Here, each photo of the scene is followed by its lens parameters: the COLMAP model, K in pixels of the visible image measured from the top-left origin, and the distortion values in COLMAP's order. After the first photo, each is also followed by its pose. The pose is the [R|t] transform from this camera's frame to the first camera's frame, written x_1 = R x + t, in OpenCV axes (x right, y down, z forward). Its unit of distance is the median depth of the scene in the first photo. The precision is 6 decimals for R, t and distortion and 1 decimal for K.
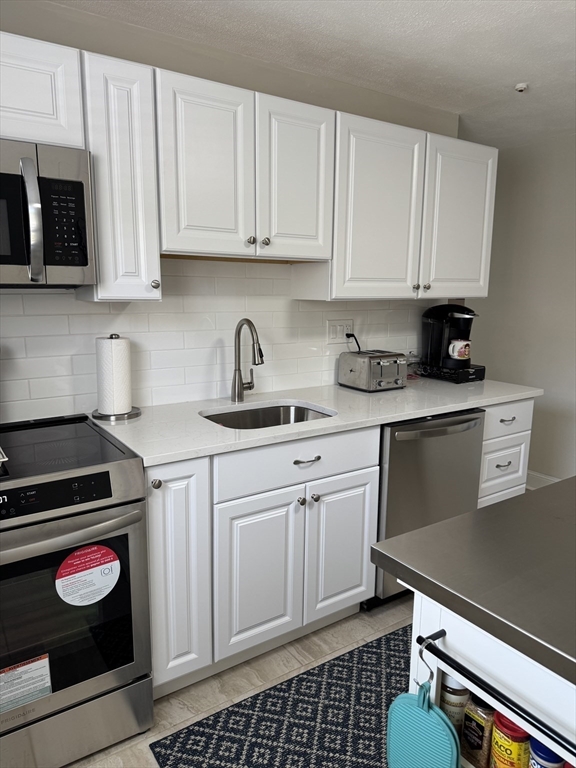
lens RADIAL K [[541.3, 0, 282.5], [0, 541.3, 388.6], [0, 0, 1]] dist [0.057346, -0.064740]
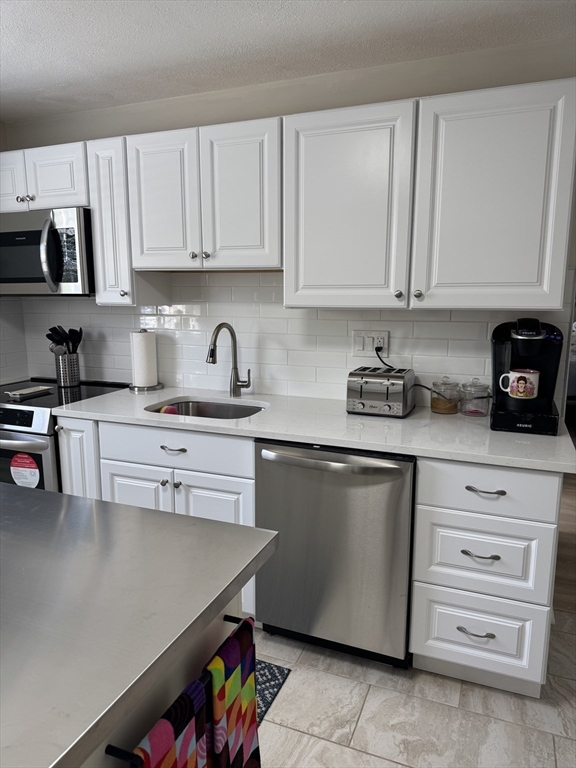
lens RADIAL K [[541.3, 0, 282.5], [0, 541.3, 388.6], [0, 0, 1]] dist [0.057346, -0.064740]
pose [[0.554427, 0.142497, -0.819943, 1.024979], [-0.147181, 0.986491, 0.071921, -0.100481], [0.819115, 0.080805, 0.567910, 0.506589]]
